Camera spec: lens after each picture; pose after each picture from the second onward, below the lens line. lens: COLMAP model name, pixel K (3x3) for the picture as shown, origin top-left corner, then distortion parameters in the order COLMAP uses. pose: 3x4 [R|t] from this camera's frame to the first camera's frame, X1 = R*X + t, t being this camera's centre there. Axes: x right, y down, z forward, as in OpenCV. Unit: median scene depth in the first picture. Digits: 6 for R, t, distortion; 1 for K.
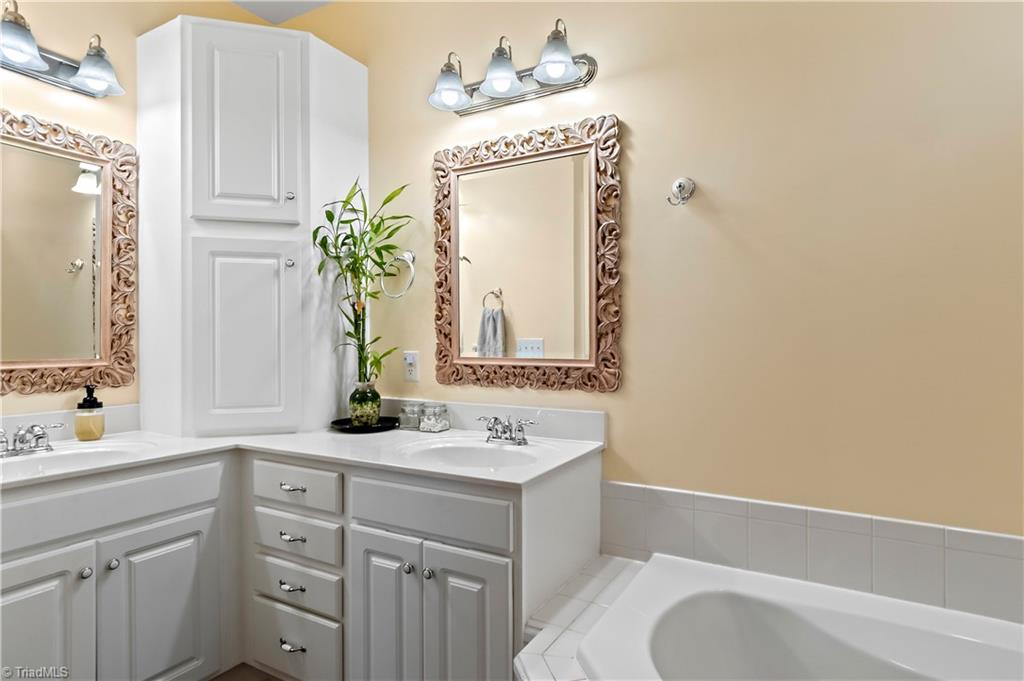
lens RADIAL K [[528.1, 0, 512.0], [0, 528.1, 340.5], [0, 0, 1]] dist [0.000426, 0.000662]
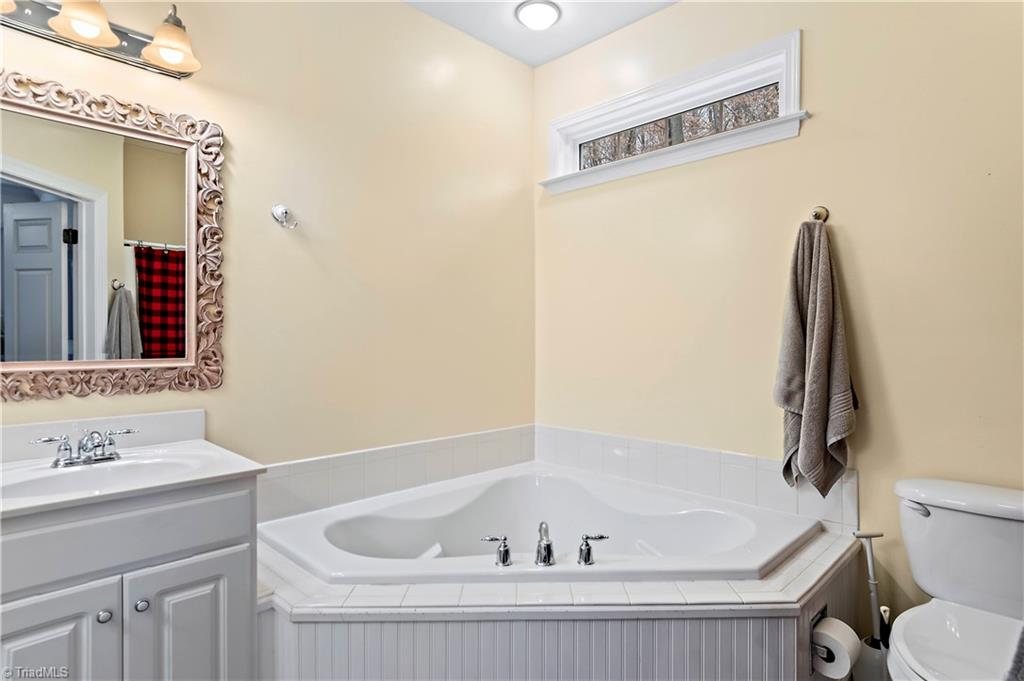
lens RADIAL K [[544.2, 0, 534.9], [0, 544.2, 332.5], [0, 0, 1]] dist [0.003548, 0.001372]
pose [[0.275582, 0.011592, 0.961208, -0.665996], [0.001014, 0.999923, -0.012350, 0.000318], [-0.961277, 0.004378, 0.275549, 0.093753]]
